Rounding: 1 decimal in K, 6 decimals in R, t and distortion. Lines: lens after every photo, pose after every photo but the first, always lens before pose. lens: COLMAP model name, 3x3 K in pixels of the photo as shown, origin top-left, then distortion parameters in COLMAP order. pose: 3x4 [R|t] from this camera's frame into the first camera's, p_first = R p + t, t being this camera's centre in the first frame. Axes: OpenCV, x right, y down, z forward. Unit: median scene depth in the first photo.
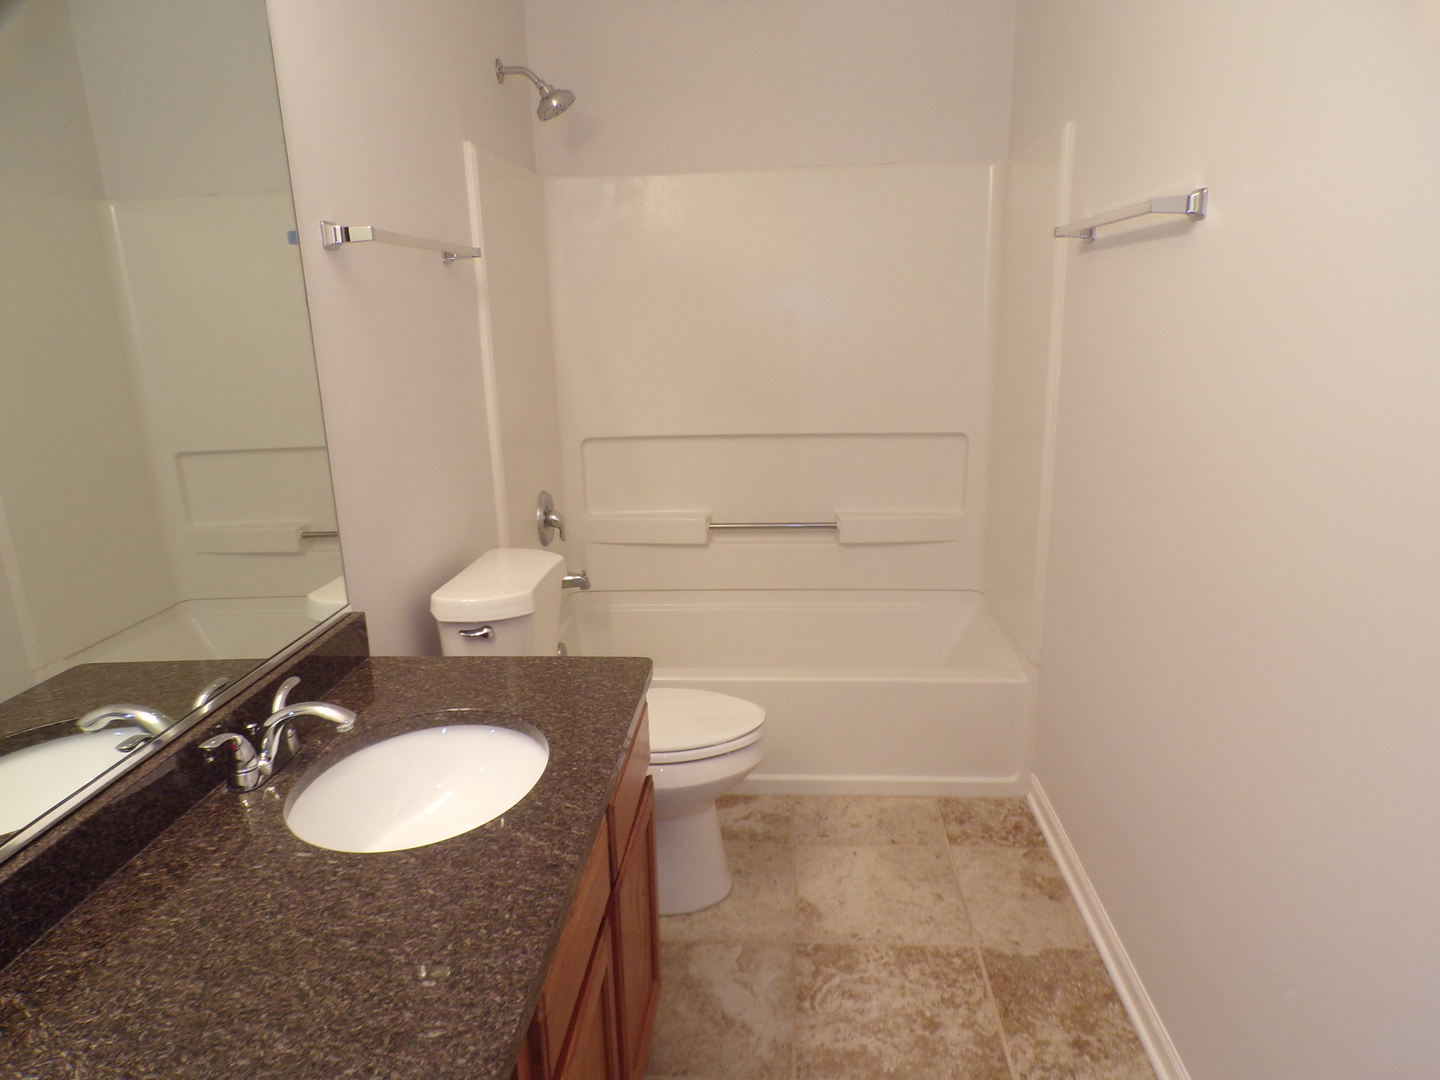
lens RADIAL K [[979.4, 0, 717.3], [0, 979.4, 544.8], [0, 0, 1]] dist [-0.008648, 0.008496]
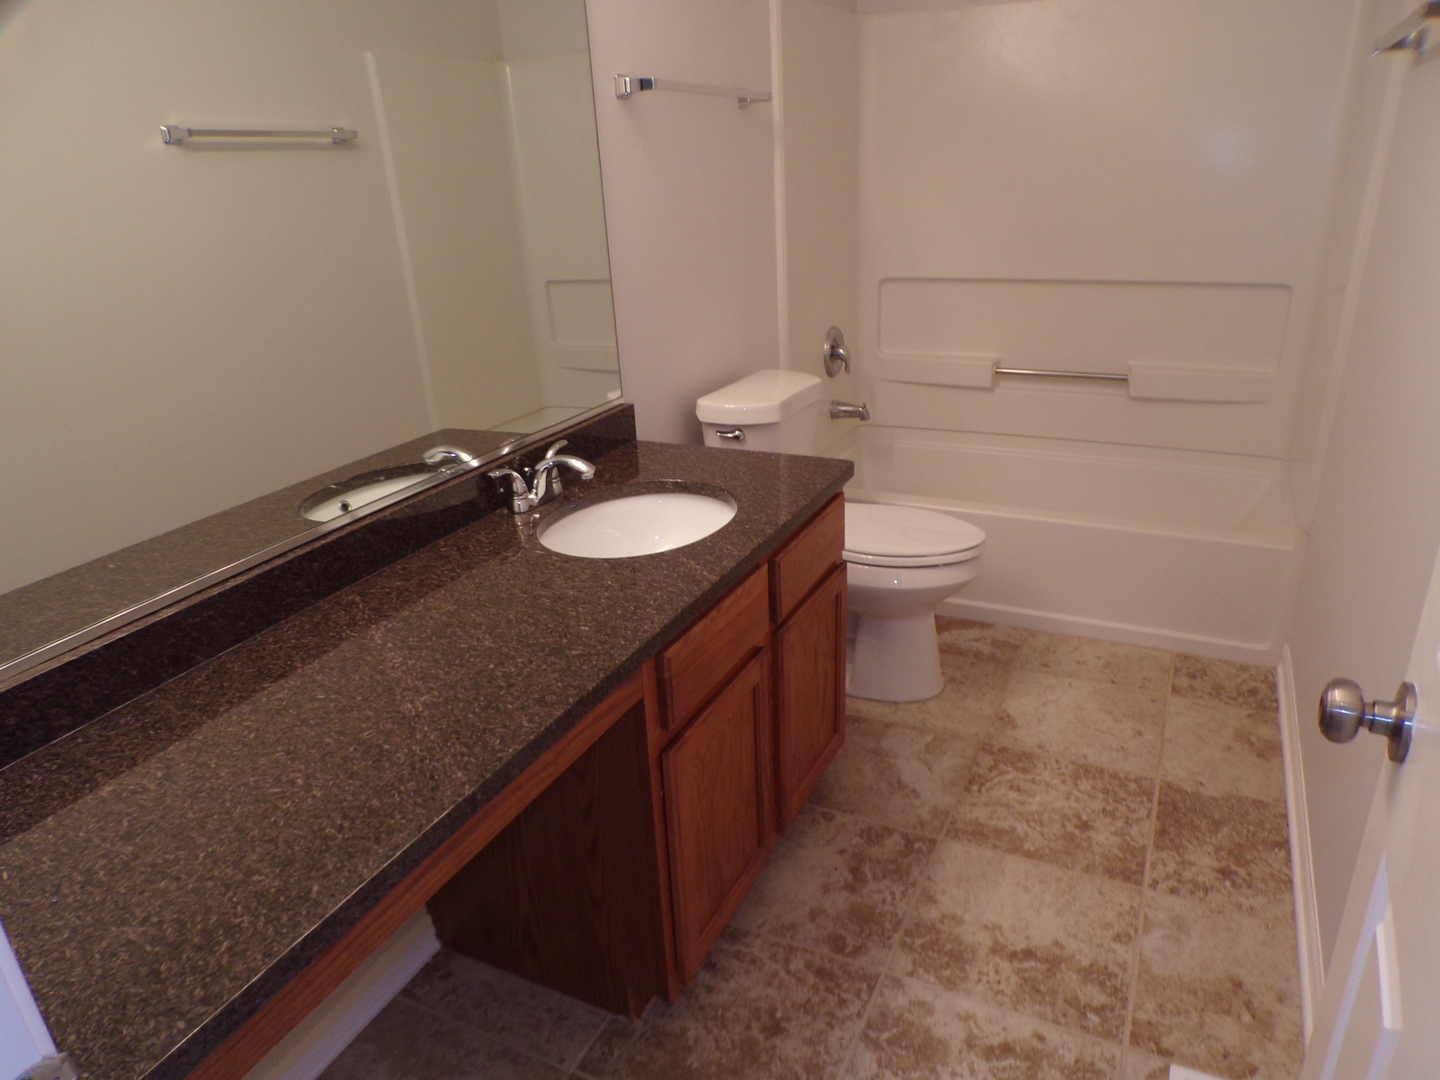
lens RADIAL K [[979.4, 0, 721.6], [0, 979.4, 541.8], [0, 0, 1]] dist [-0.008648, 0.008496]
pose [[0.928760, 0.123447, -0.349522, 0.174504], [-0.074060, 0.985703, 0.151343, 0.039115], [0.363208, -0.114676, 0.924624, -0.116078]]
